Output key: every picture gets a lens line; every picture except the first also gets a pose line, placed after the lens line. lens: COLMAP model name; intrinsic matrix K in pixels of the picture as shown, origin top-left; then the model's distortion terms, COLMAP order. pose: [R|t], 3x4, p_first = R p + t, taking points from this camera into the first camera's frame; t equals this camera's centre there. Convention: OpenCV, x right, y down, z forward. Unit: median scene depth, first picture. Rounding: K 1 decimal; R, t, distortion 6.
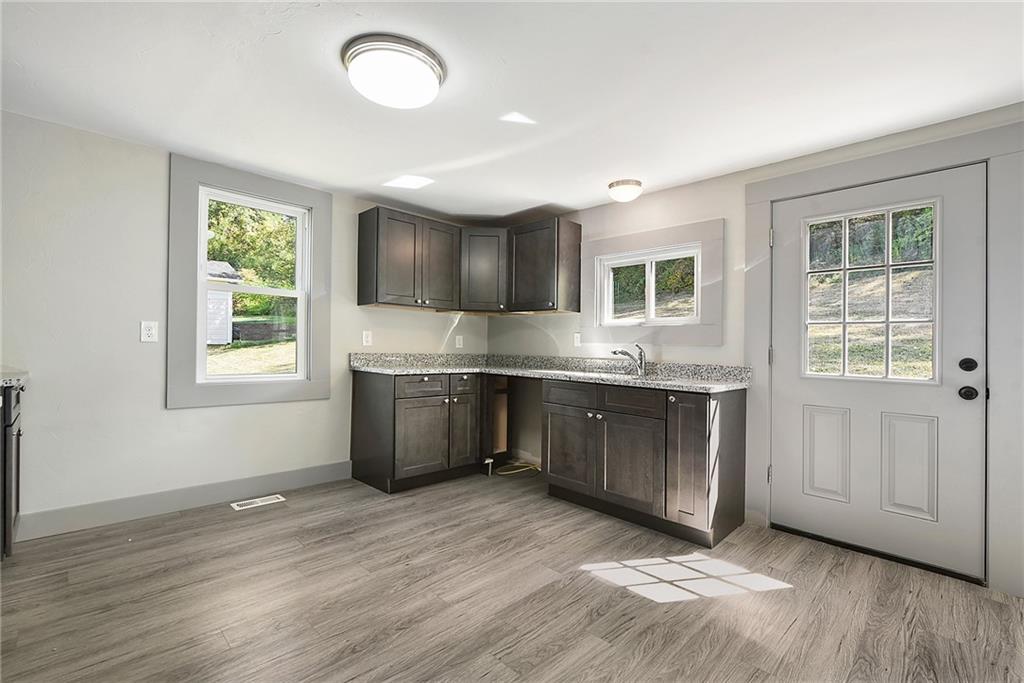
lens RADIAL K [[402.1, 0, 512.0], [0, 402.1, 341.5], [0, 0, 1]] dist [-0.002408, -0.000301]
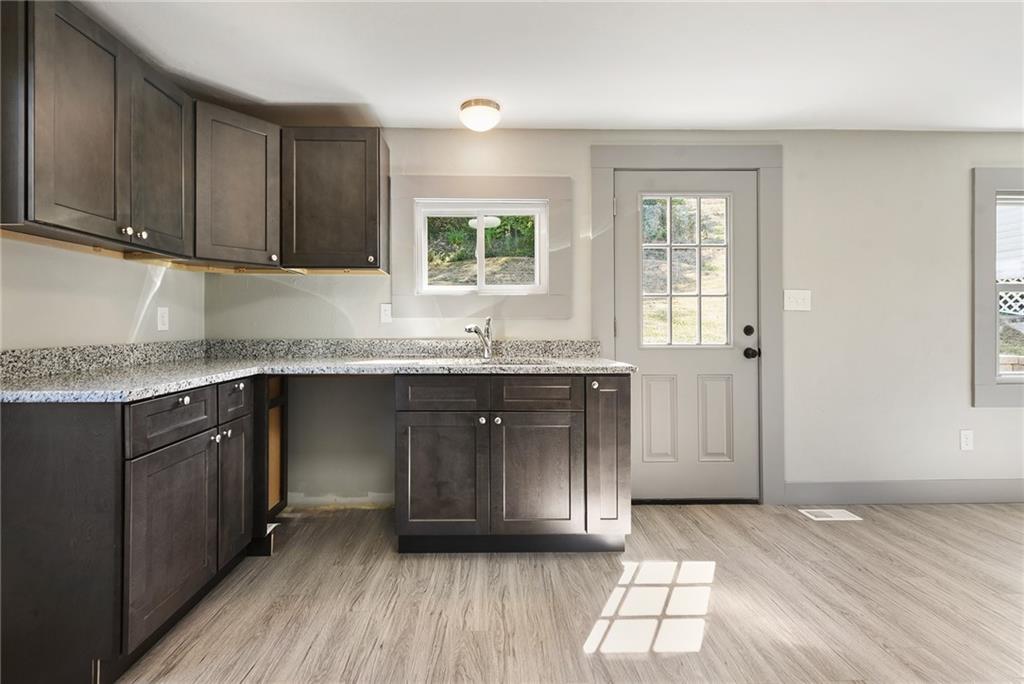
lens RADIAL K [[455.5, 0, 495.4], [0, 455.5, 317.0], [0, 0, 1]] dist [0.001078, -0.000106]
pose [[0.732373, -0.012859, 0.680782, -0.312598], [0.009749, 0.999917, 0.008399, -0.003461], [-0.680834, 0.000486, 0.732438, 0.382277]]
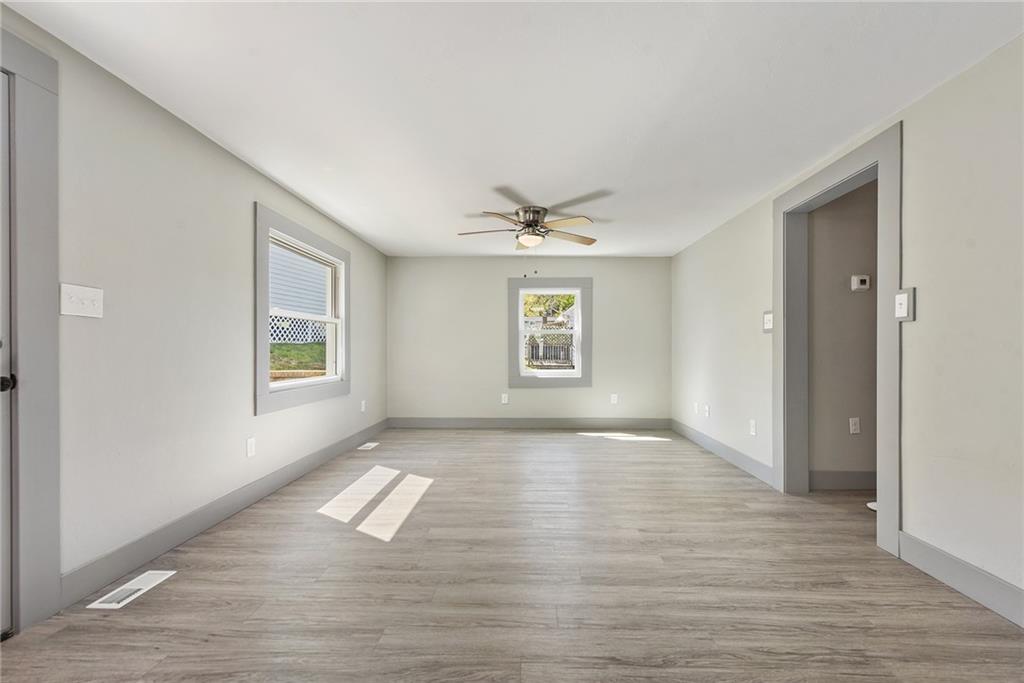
lens RADIAL K [[412.6, 0, 503.5], [0, 412.6, 350.0], [0, 0, 1]] dist [-0.000301, 0.000087]
pose [[-0.630537, -0.019168, 0.775923, -0.053705], [-0.018342, 0.999784, 0.009792, 0.026822], [-0.775942, -0.008057, -0.630752, 0.548711]]
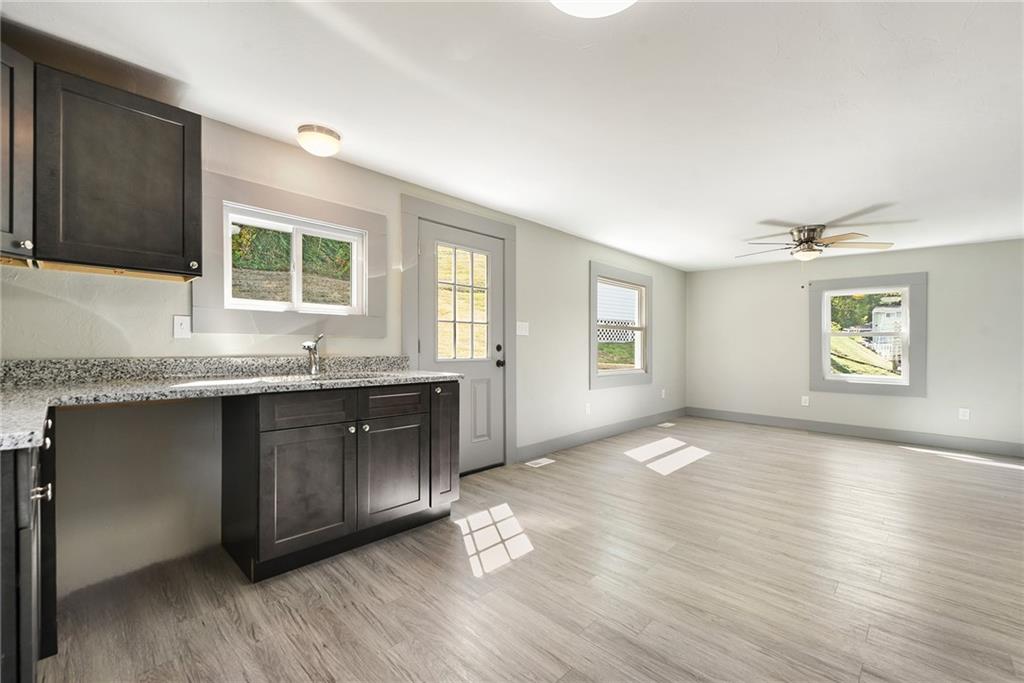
lens RADIAL K [[436.4, 0, 510.7], [0, 436.4, 327.4], [0, 0, 1]] dist [-0.001943, -0.000298]
pose [[0.032388, 0.013049, 0.999390, -0.607147], [-0.022864, 0.999663, -0.012312, -0.009484], [-0.999214, -0.022452, 0.032675, 0.639353]]
